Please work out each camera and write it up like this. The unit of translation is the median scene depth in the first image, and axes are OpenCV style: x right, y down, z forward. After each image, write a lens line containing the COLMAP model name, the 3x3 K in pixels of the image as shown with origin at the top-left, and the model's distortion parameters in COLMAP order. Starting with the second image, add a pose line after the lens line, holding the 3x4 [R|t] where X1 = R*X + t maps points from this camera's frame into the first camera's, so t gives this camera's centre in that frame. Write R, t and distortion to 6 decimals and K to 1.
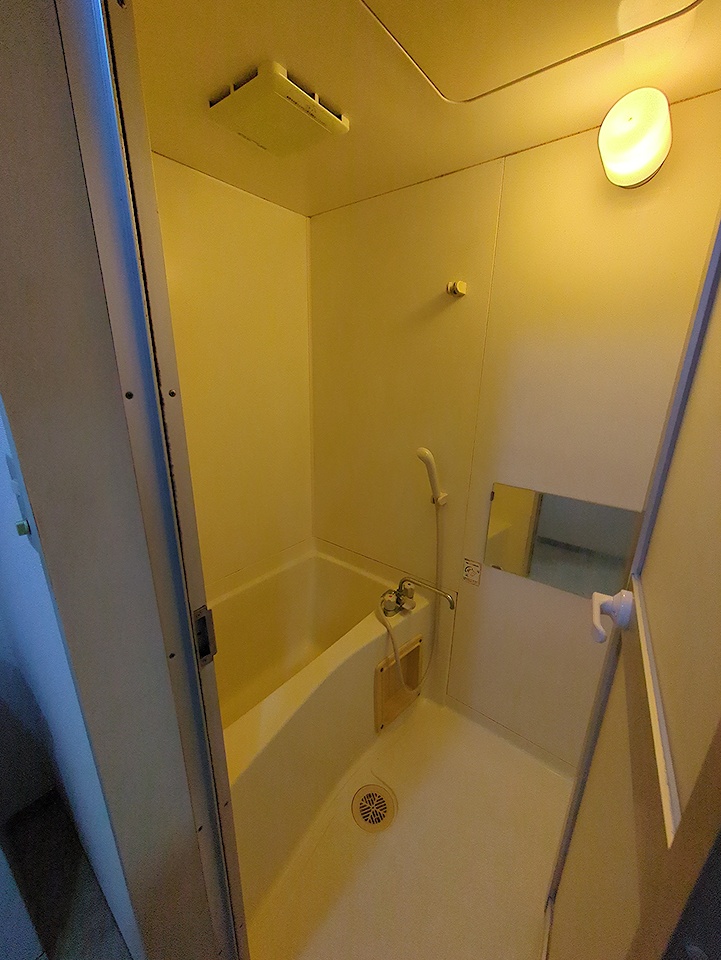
lens RADIAL K [[380.8, 0, 357.5], [0, 380.8, 482.5], [0, 0, 1]] dist [-0.000552, 0.000323]
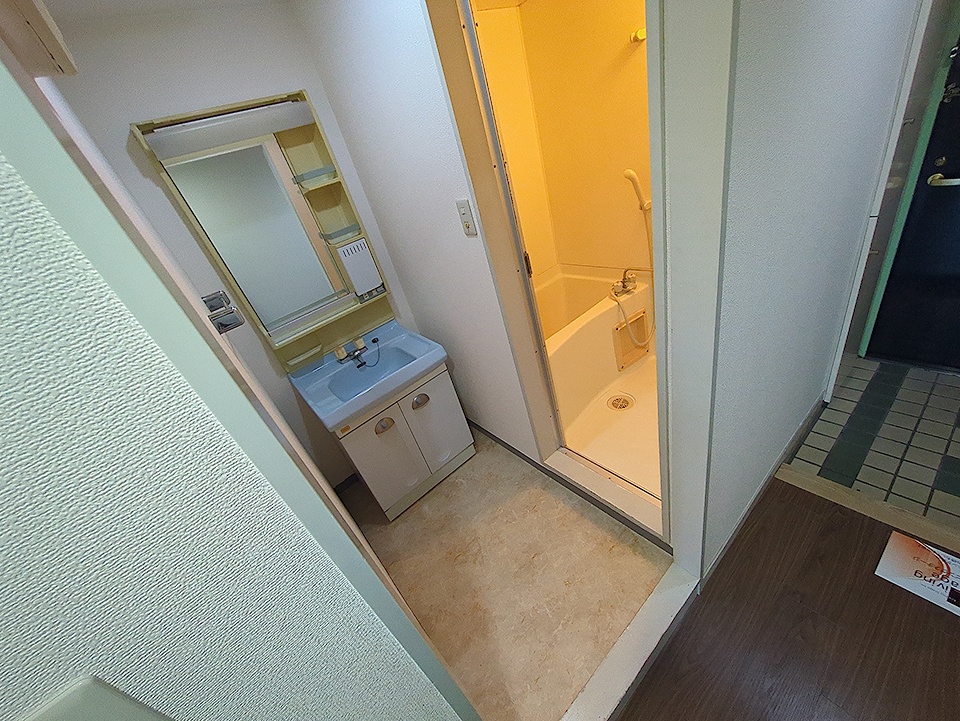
lens RADIAL K [[375.6, 0, 480.2], [0, 375.6, 357.4], [0, 0, 1]] dist [-0.000267, 0.000083]
pose [[0.942132, -0.129598, -0.309179, -0.004035], [0.204656, 0.952801, 0.224246, 0.138541], [0.265524, -0.274544, 0.924187, -0.582398]]
